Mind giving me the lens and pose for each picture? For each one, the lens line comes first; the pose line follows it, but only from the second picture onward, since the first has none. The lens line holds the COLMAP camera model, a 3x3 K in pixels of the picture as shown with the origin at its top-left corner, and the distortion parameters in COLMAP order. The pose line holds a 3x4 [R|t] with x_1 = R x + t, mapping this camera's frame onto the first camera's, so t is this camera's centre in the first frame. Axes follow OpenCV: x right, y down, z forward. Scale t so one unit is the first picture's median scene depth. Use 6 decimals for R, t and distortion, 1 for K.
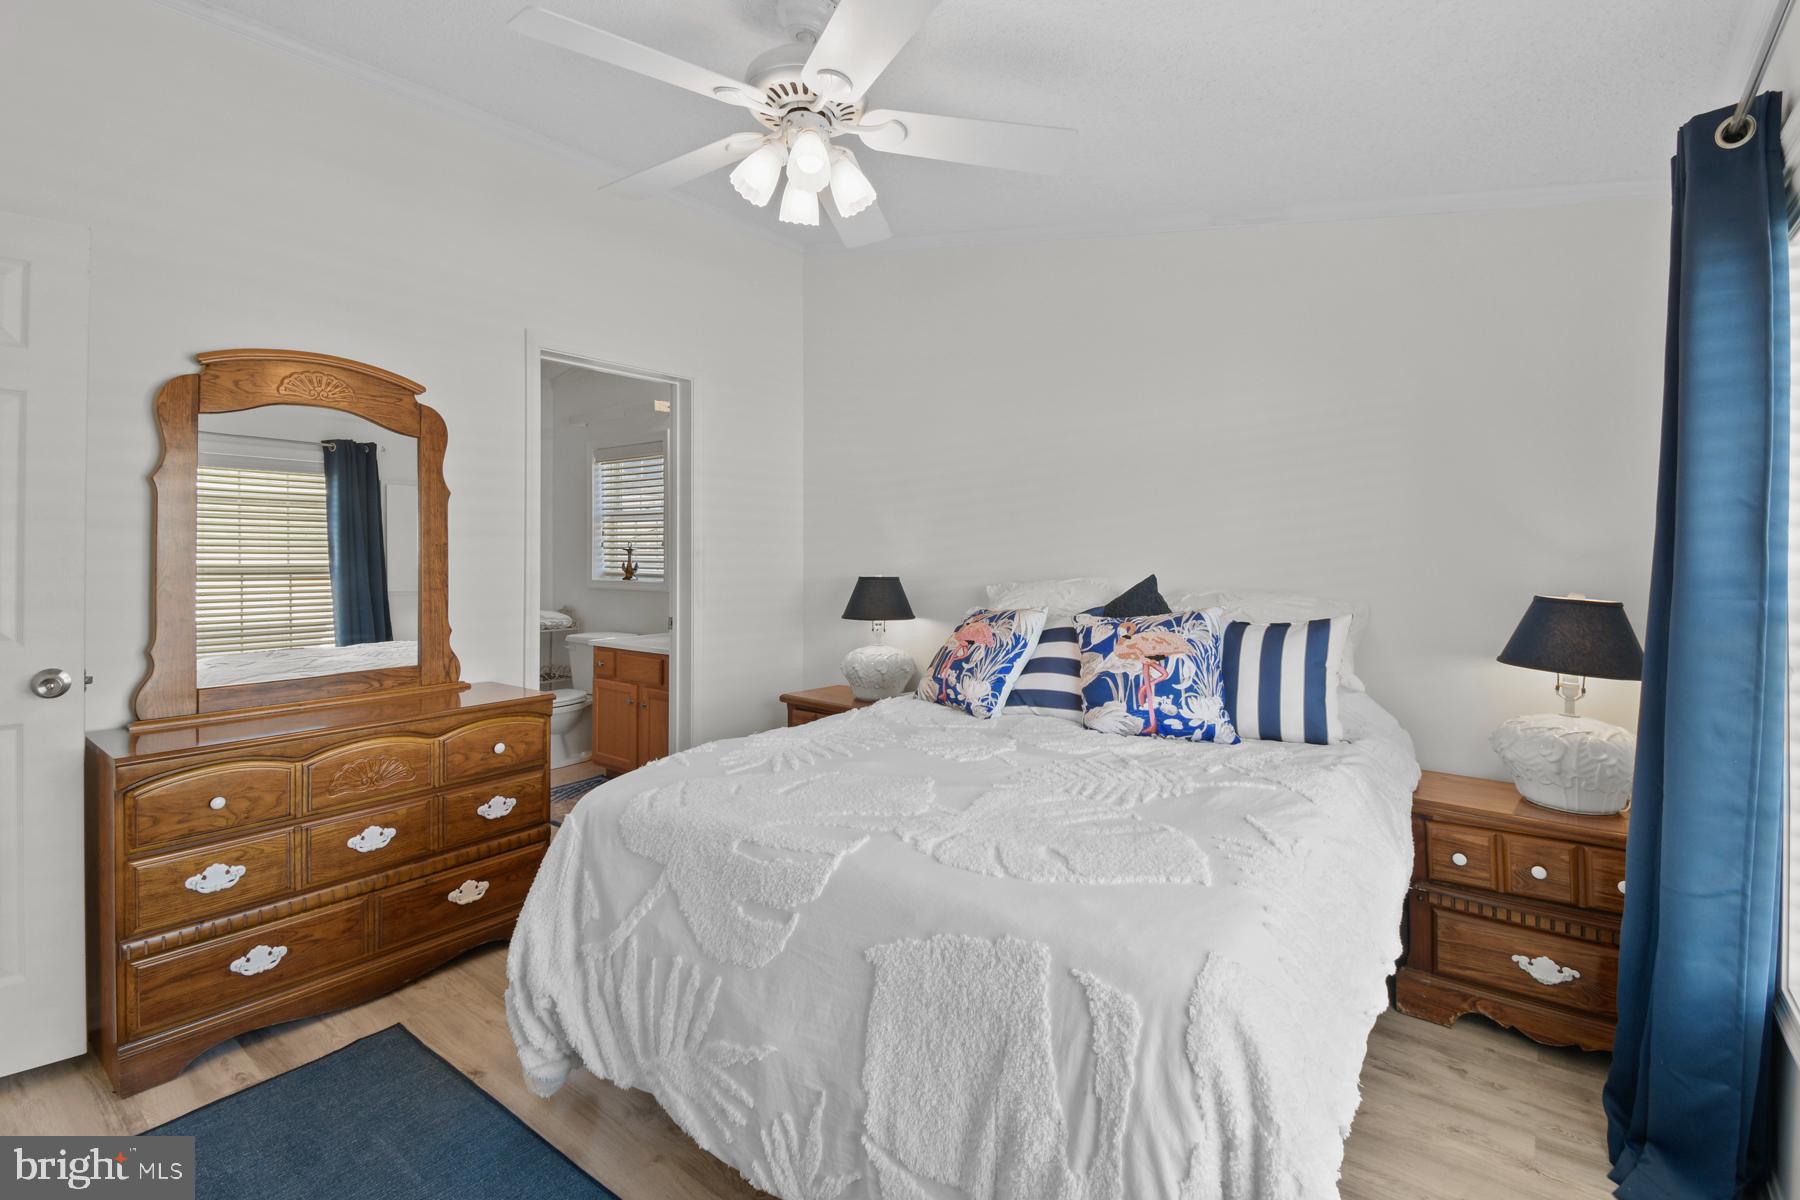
lens RADIAL K [[819.9, 0, 905.4], [0, 819.9, 547.5], [0, 0, 1]] dist [0.031678, -0.023913]
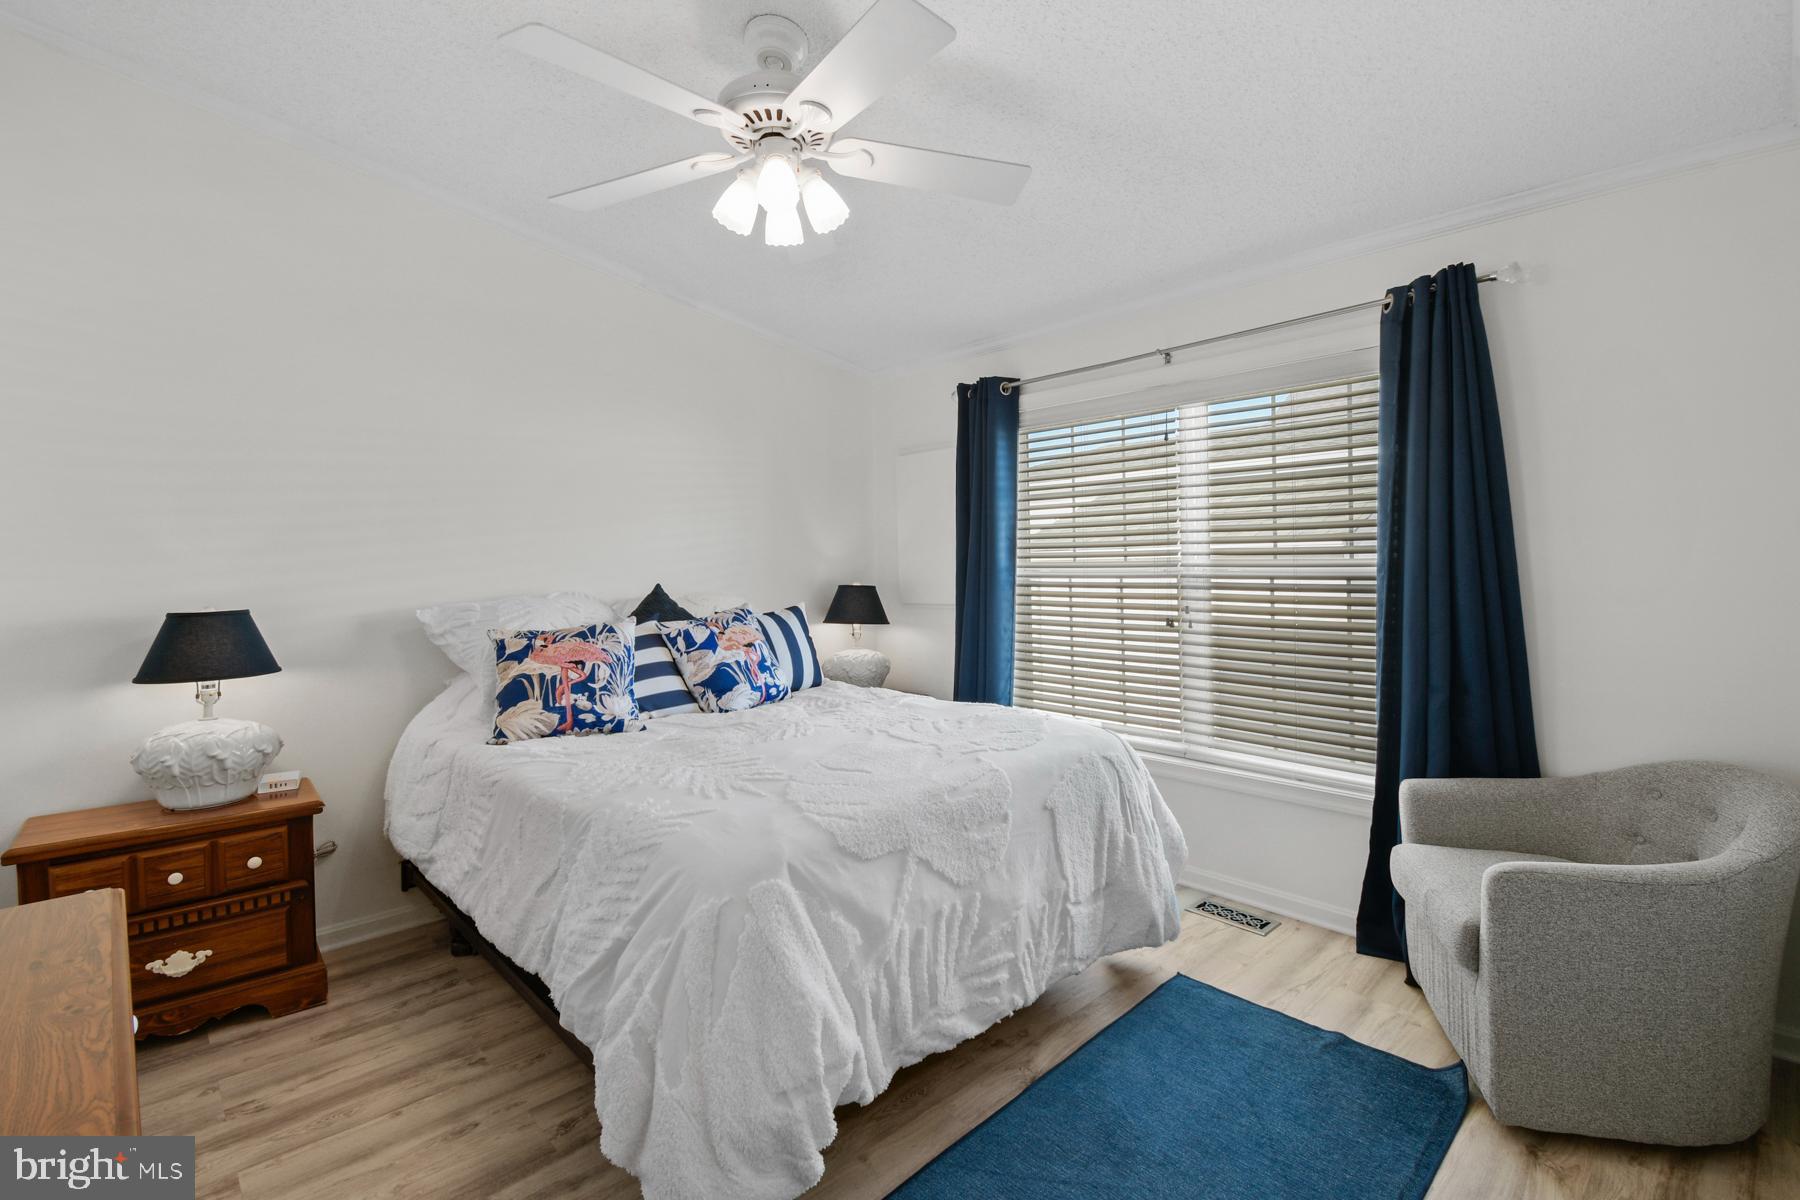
lens RADIAL K [[818.4, 0, 917.3], [0, 818.4, 569.2], [0, 0, 1]] dist [0.032787, -0.021948]
pose [[0.140518, -0.015768, 0.989953, -0.945682], [0.014238, 0.999802, 0.013904, 0.002013], [-0.989976, 0.012141, 0.140715, 0.577813]]
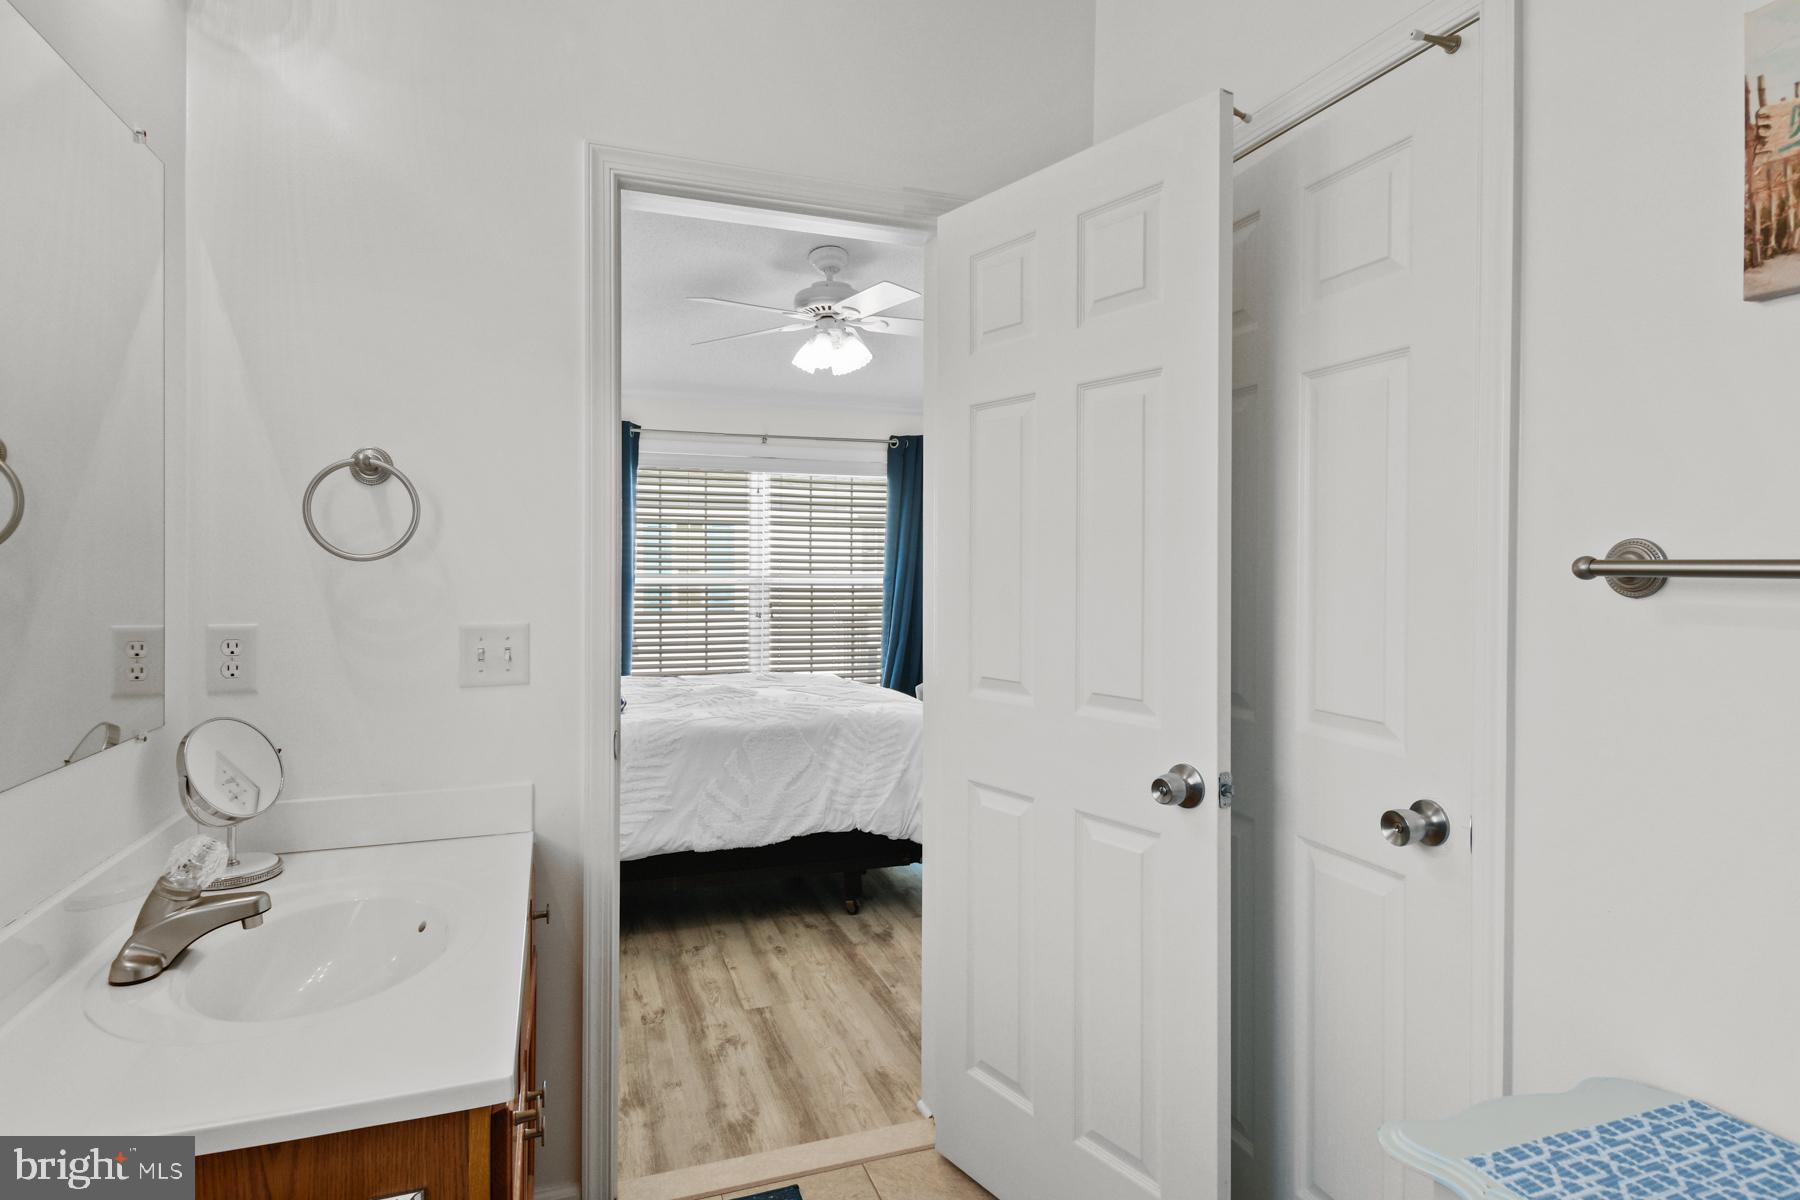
lens RADIAL K [[944.1, 0, 897.3], [0, 944.1, 565.0], [0, 0, 1]] dist [0.003190, -0.000727]
pose [[-0.845714, -0.002750, 0.533630, -1.086450], [-0.007238, 0.999954, -0.006318, 0.003574], [-0.533588, -0.009205, -0.845695, 2.173858]]
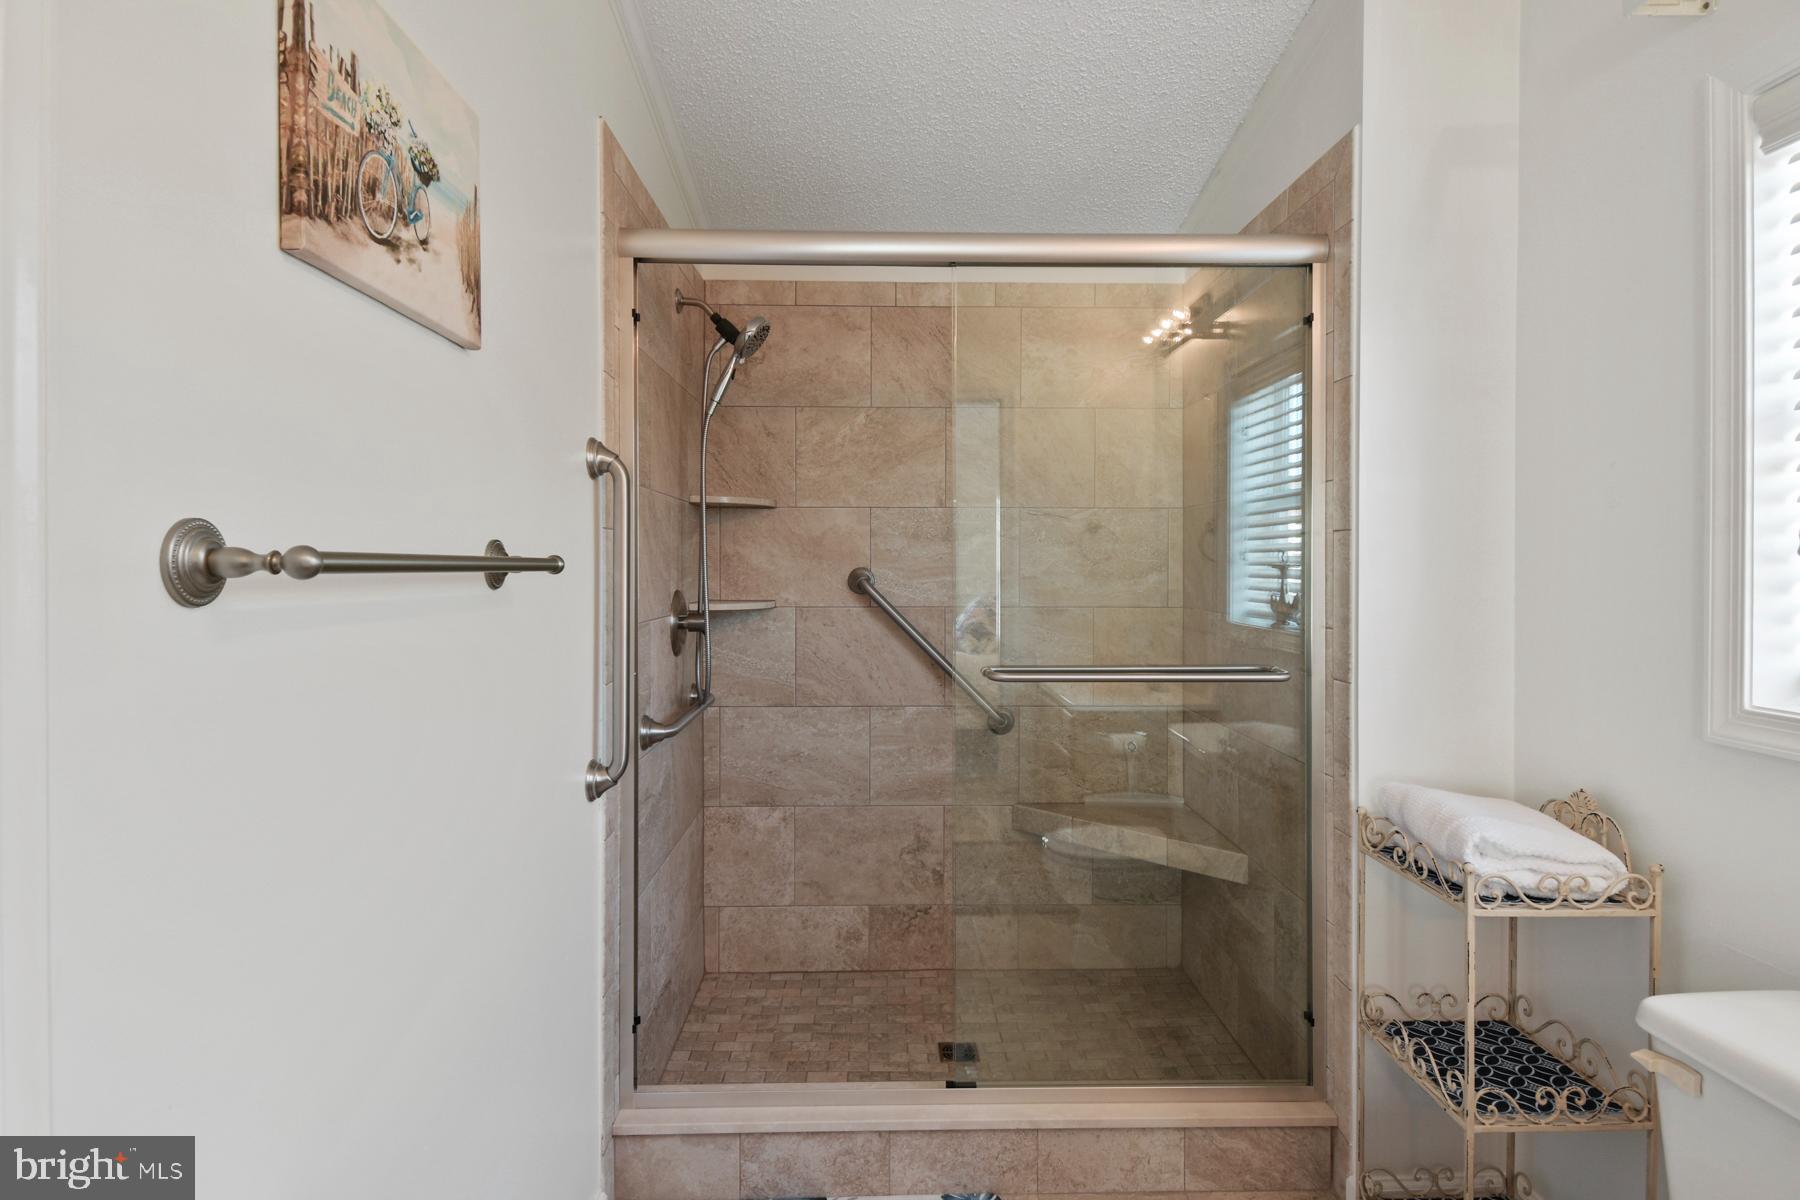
lens RADIAL K [[1014.1, 0, 915.9], [0, 1014.1, 589.7], [0, 0, 1]] dist [0.028755, -0.021942]
pose [[0.639491, 0.014060, -0.768670, -0.732884], [0.005196, 0.999731, 0.022609, 0.001999], [0.768781, -0.018452, 0.639246, 1.551460]]
